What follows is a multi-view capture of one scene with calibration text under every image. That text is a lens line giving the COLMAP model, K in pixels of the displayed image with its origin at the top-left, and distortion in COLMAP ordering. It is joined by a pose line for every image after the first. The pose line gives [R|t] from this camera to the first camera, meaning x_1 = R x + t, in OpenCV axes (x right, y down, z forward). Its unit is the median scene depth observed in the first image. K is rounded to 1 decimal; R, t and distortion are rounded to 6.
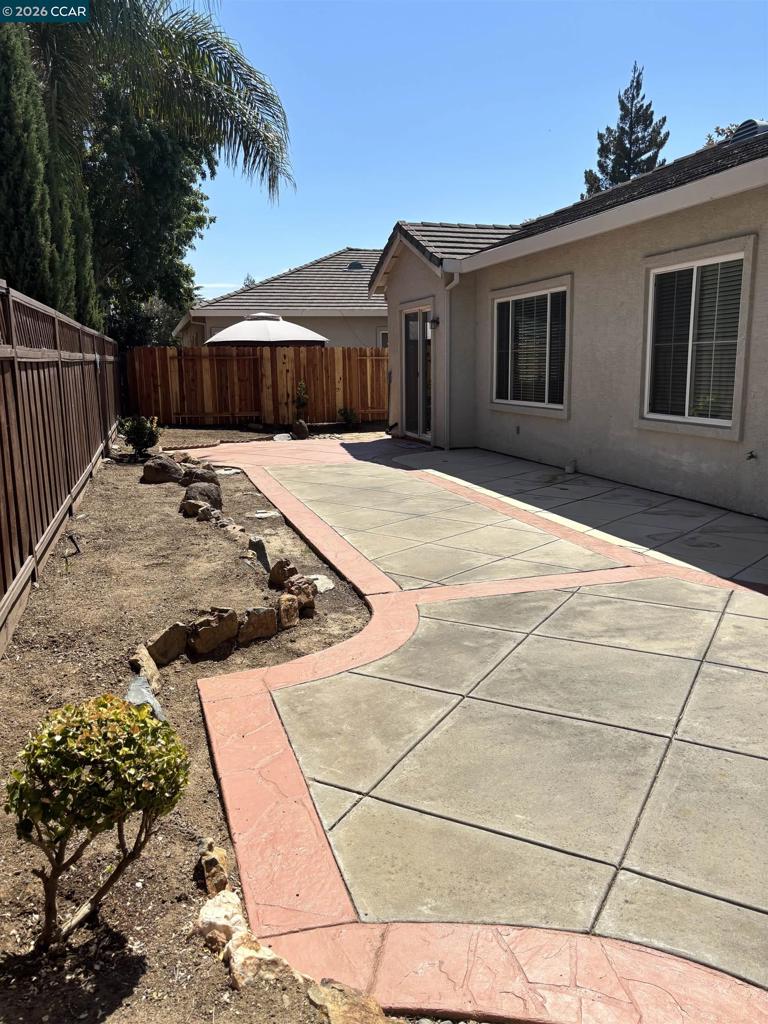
lens RADIAL K [[776.5, 0, 382.6], [0, 776.5, 509.5], [0, 0, 1]] dist [0.057249, -0.062004]
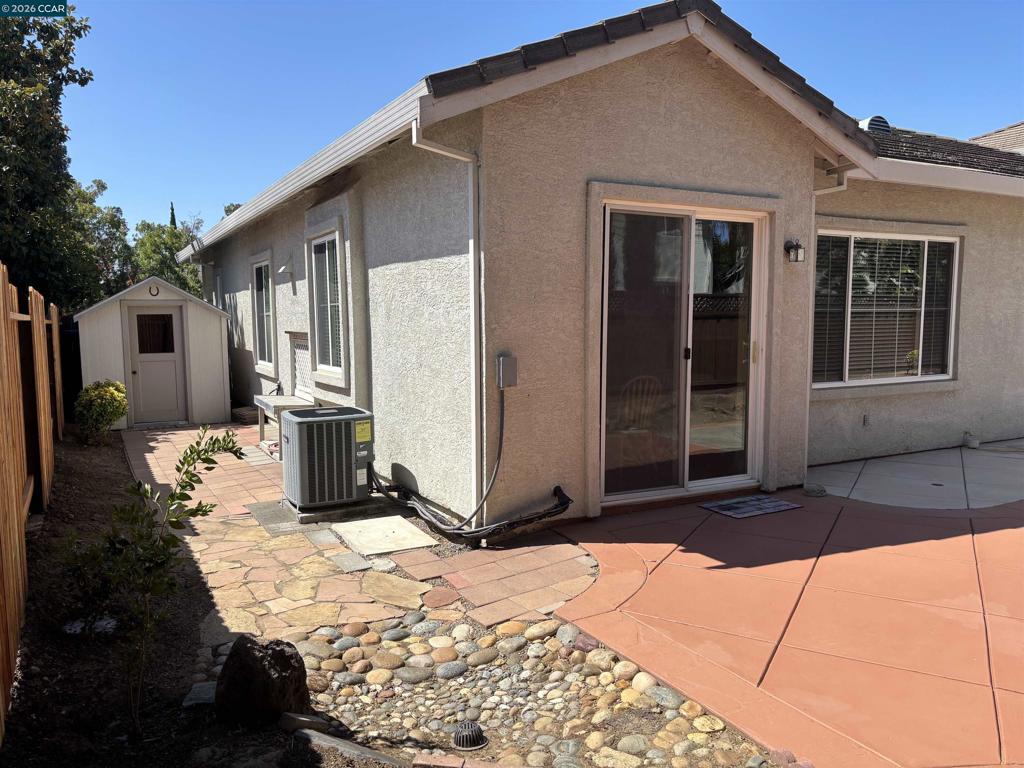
lens RADIAL K [[776.5, 0, 514.7], [0, 776.5, 380.0], [0, 0, 1]] dist [0.057249, -0.062004]
pose [[-0.210838, -0.059468, 0.975711, -0.506942], [0.195213, 0.975480, 0.101637, -0.309632], [-0.957830, 0.211900, -0.194059, 1.632676]]
